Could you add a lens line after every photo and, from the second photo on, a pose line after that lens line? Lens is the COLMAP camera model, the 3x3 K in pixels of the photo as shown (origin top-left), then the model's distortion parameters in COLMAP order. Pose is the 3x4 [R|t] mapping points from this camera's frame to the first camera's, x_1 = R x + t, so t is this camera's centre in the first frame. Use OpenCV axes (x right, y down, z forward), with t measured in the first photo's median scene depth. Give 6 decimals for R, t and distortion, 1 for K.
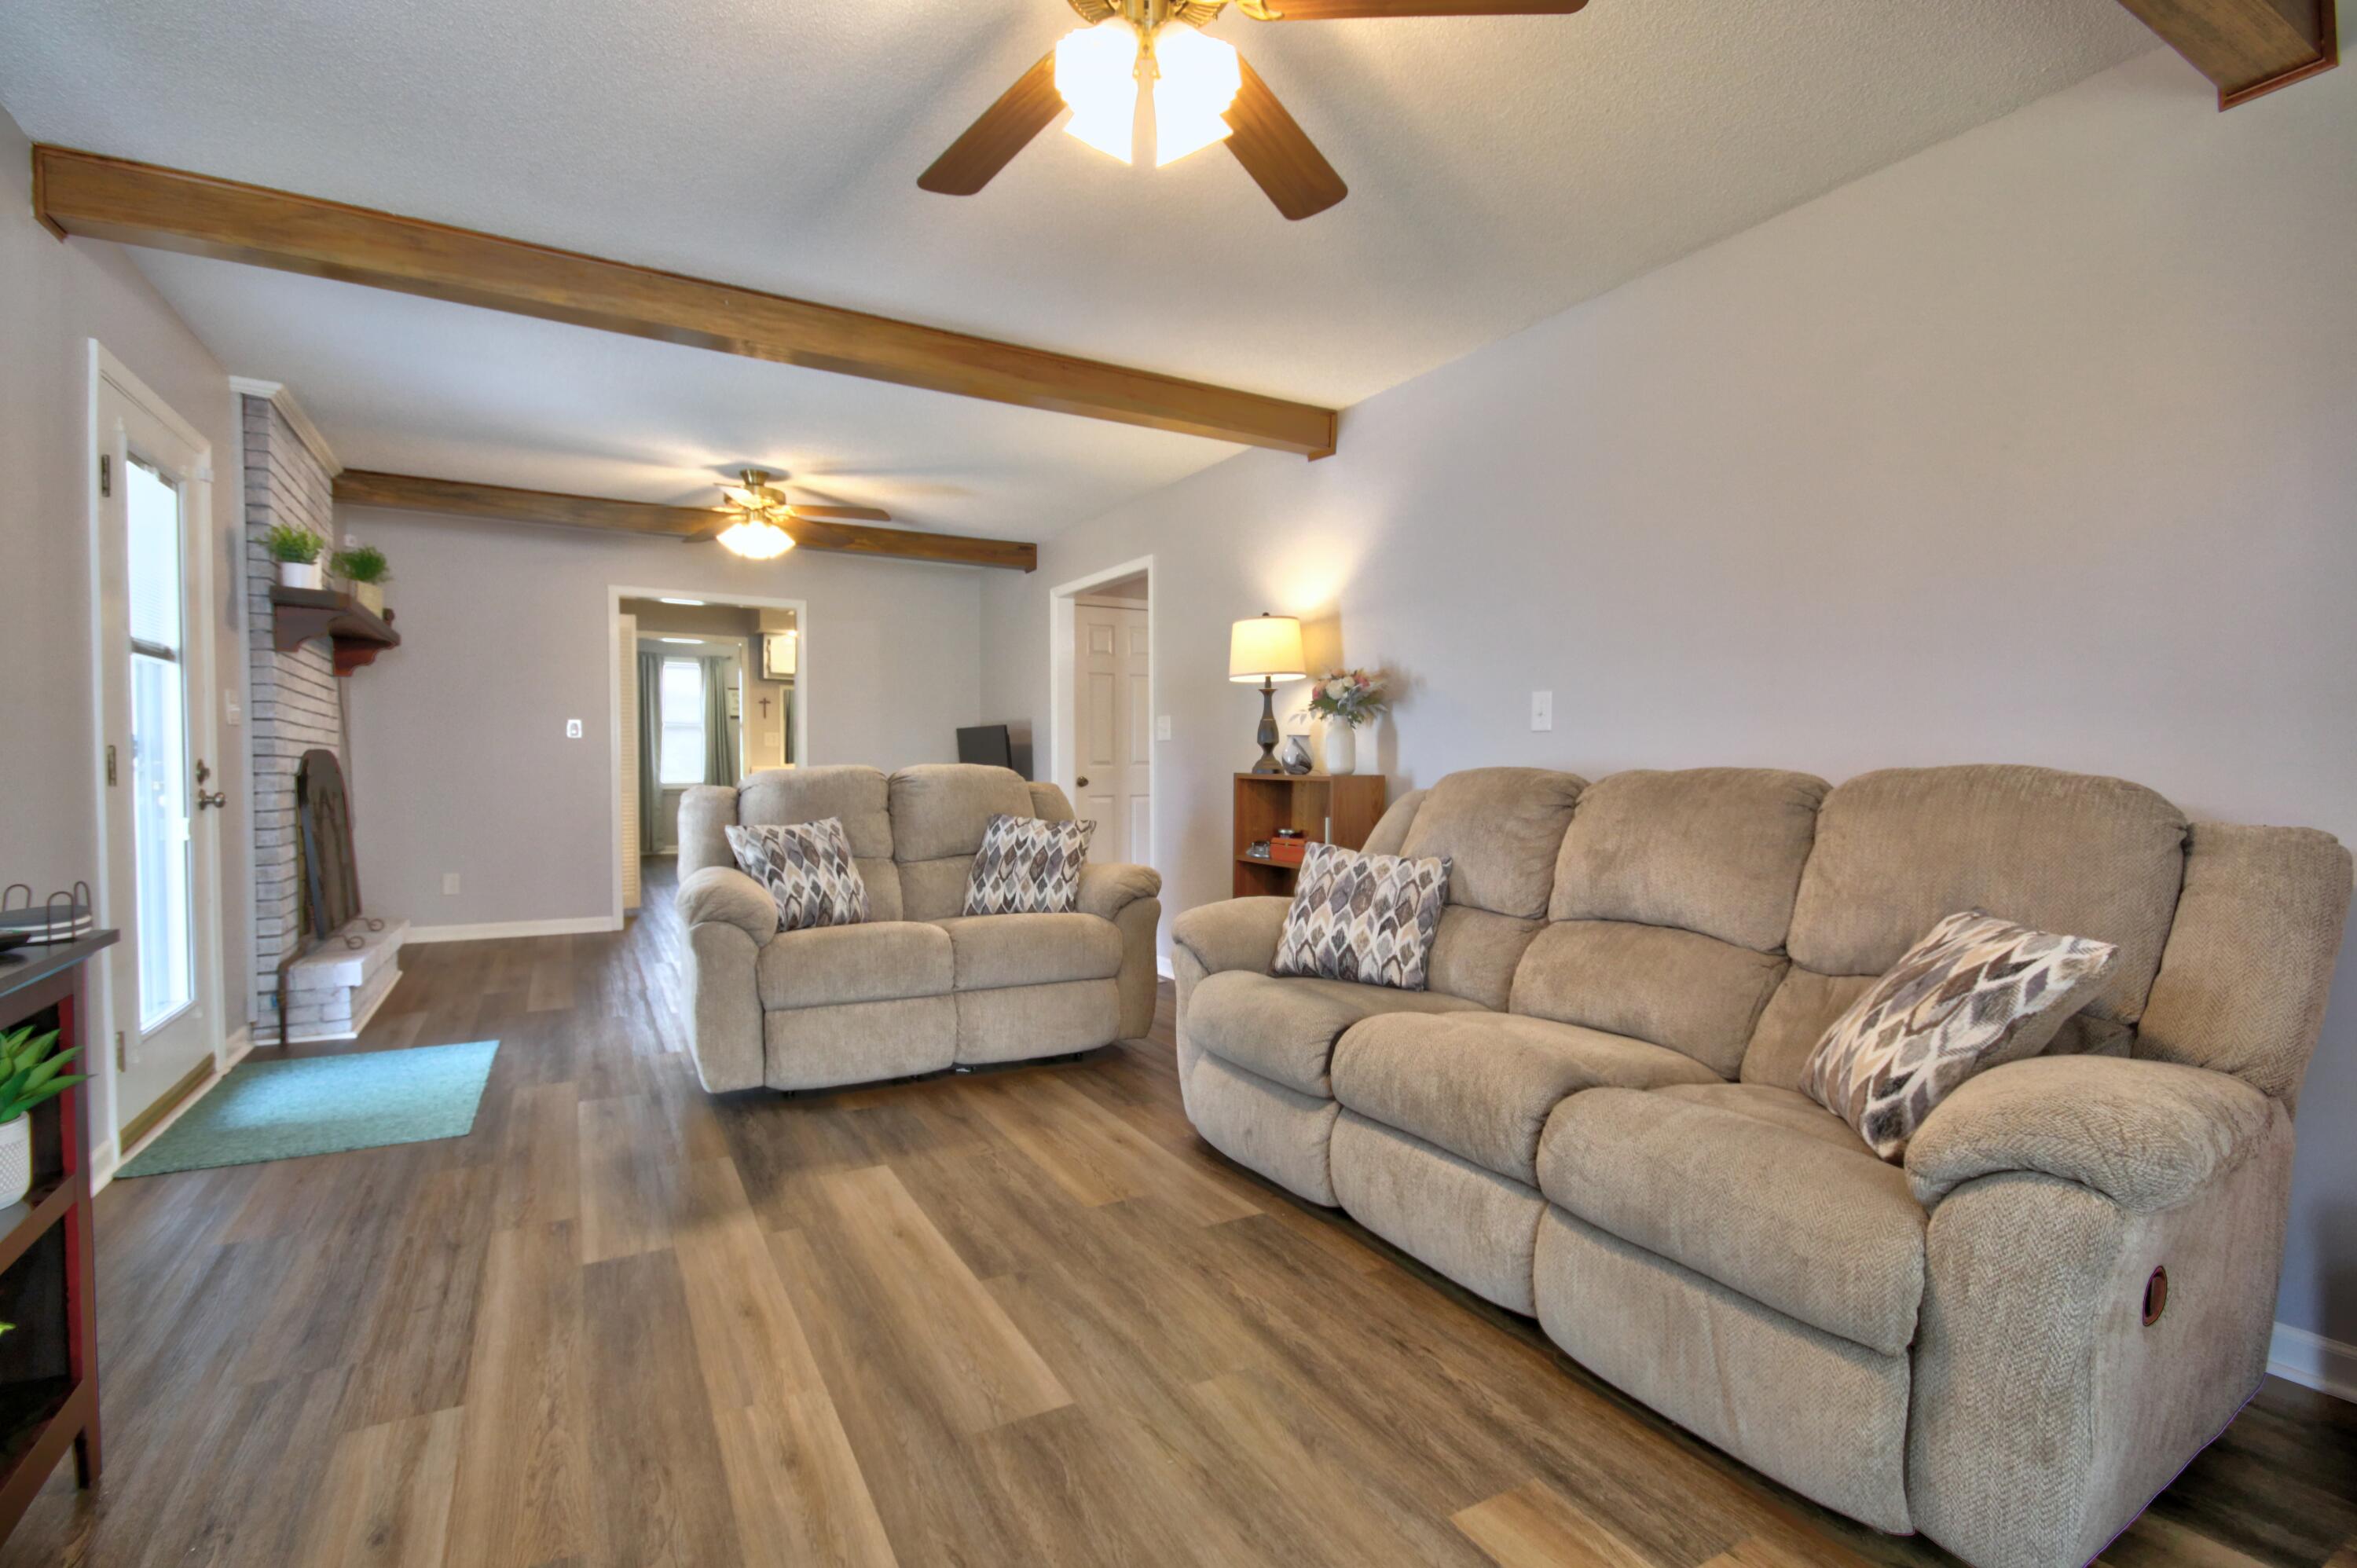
lens RADIAL K [[1076.9, 0, 1178.5], [0, 1076.9, 784.0], [0, 0, 1]] dist [0.001544, -0.008959]
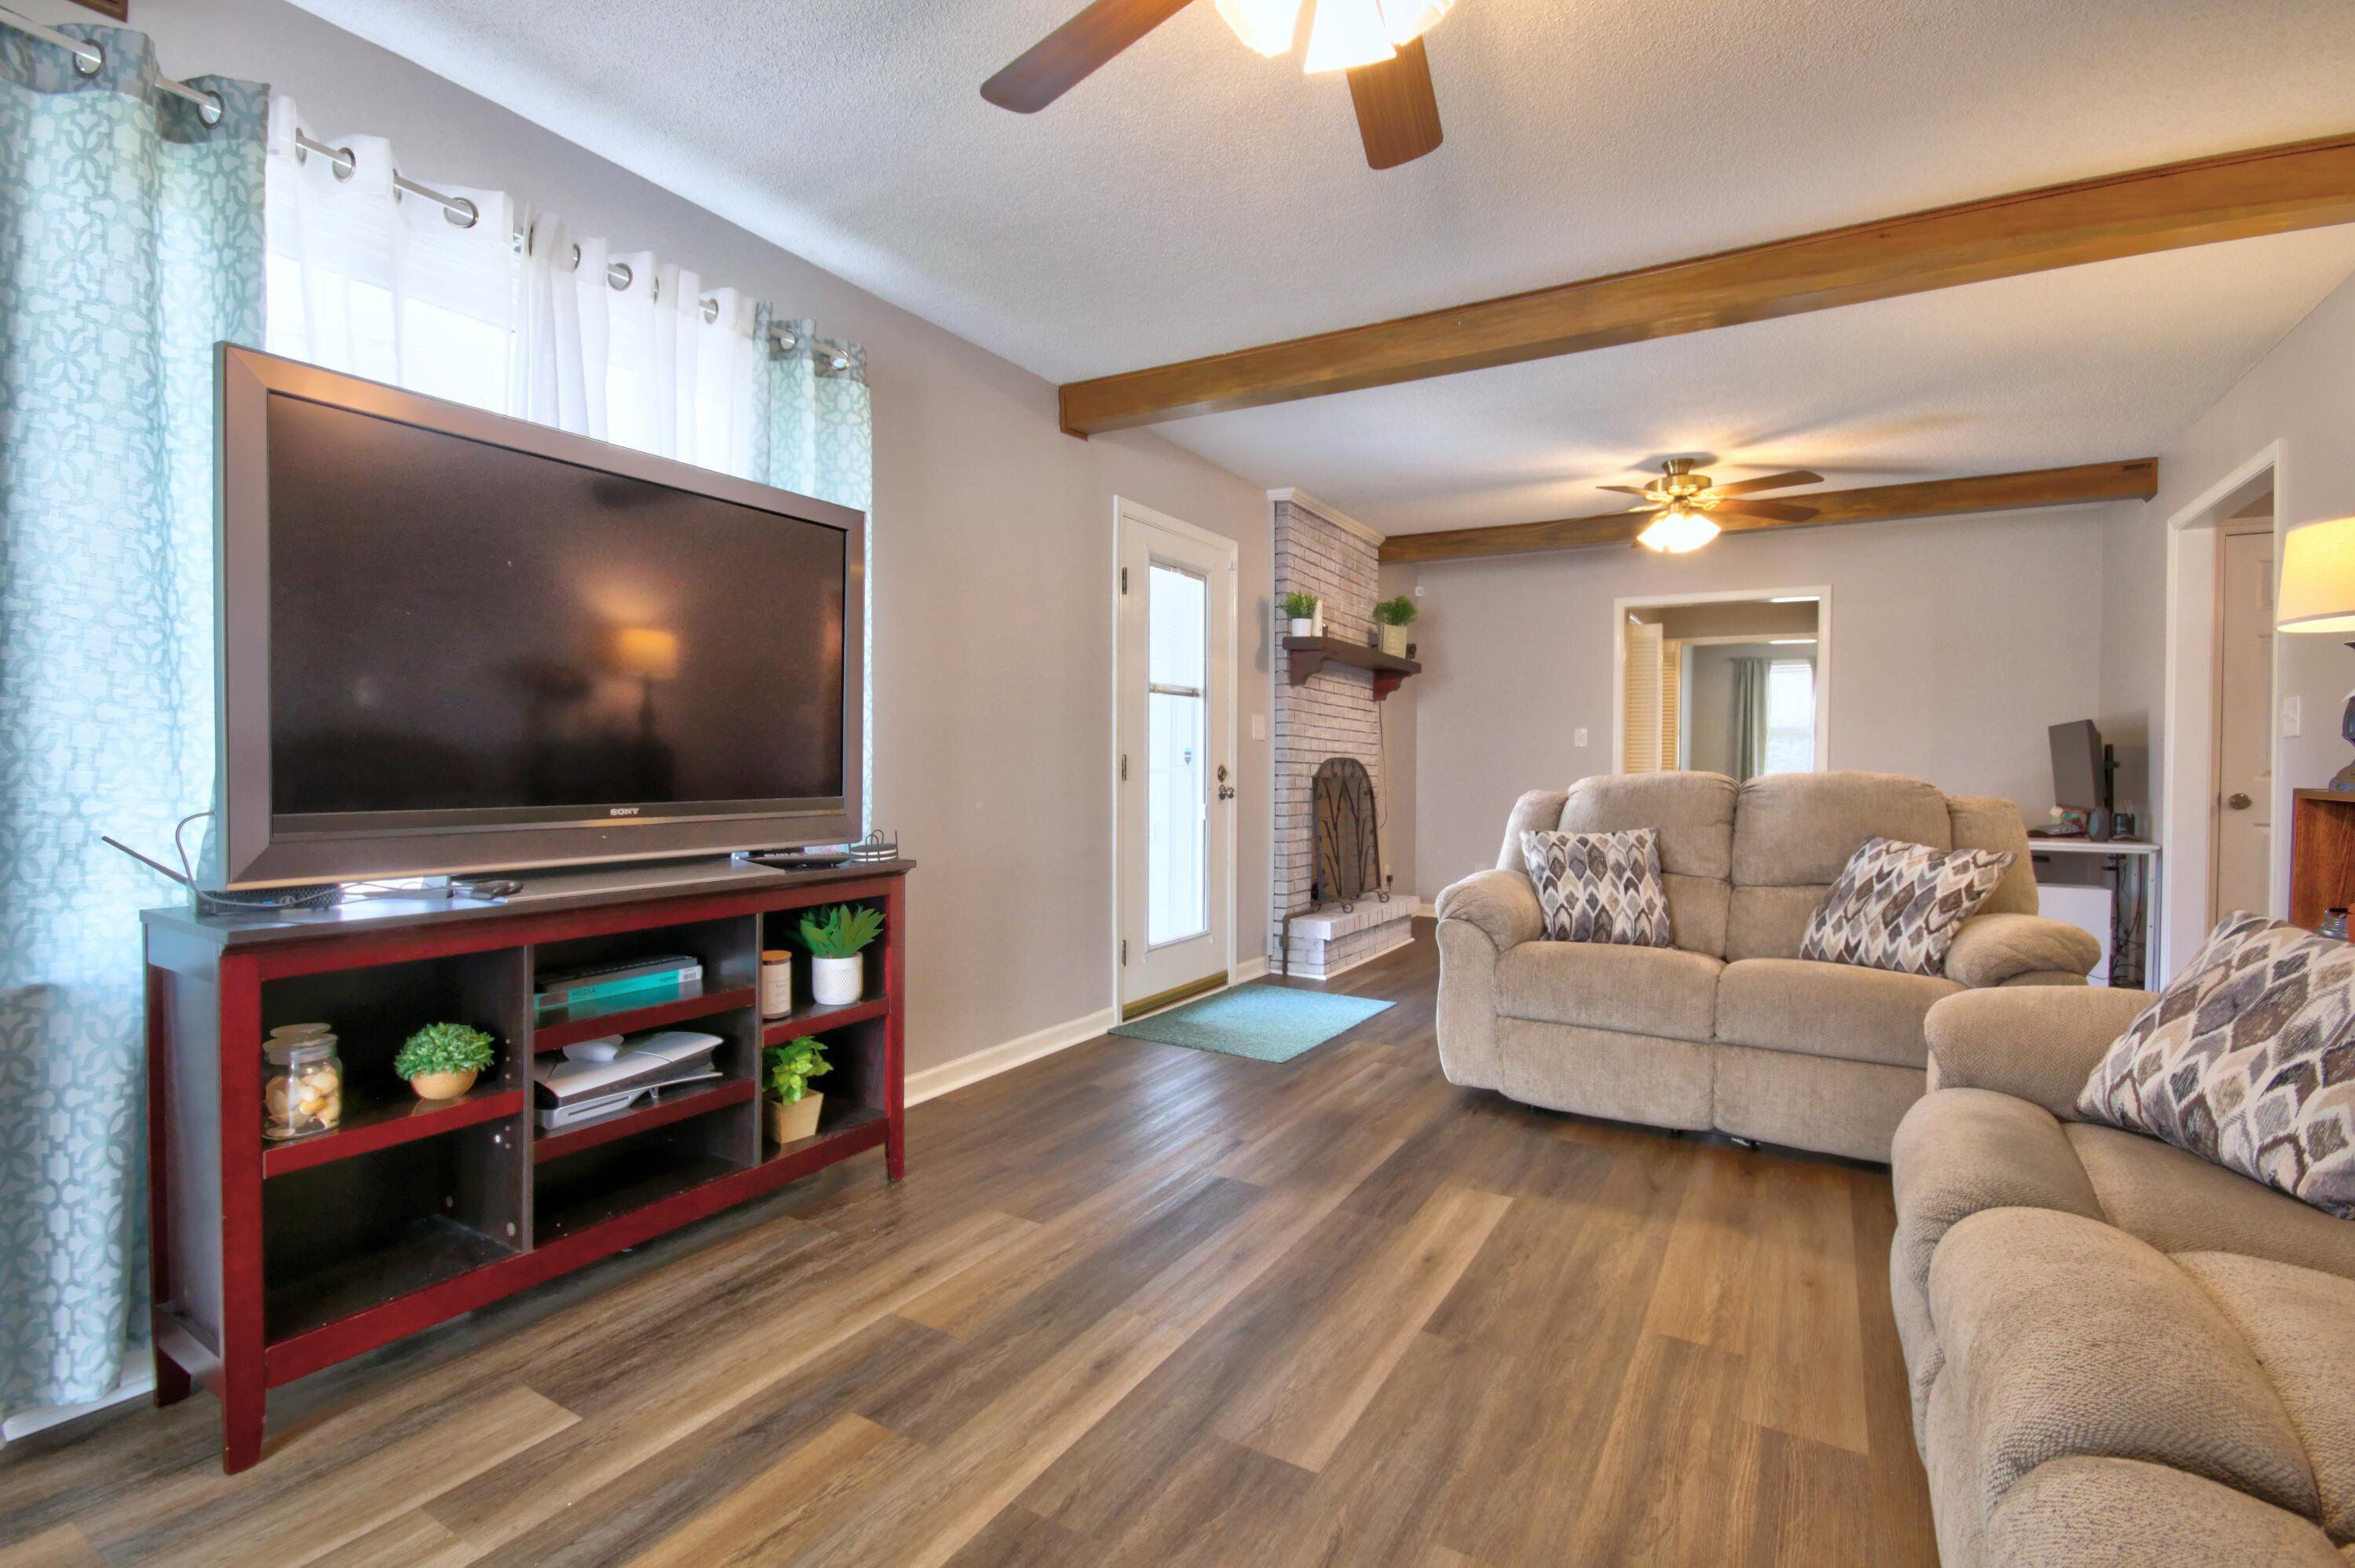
lens RADIAL K [[1082.5, 0, 1177.5], [0, 1082.5, 784.0], [0, 0, 1]] dist [-0.018025, -0.000828]
pose [[0.494388, 0.014906, -0.869113, 0.305475], [-0.022866, 0.999730, 0.004140, -0.001124], [0.868940, 0.017827, 0.494596, 0.219997]]
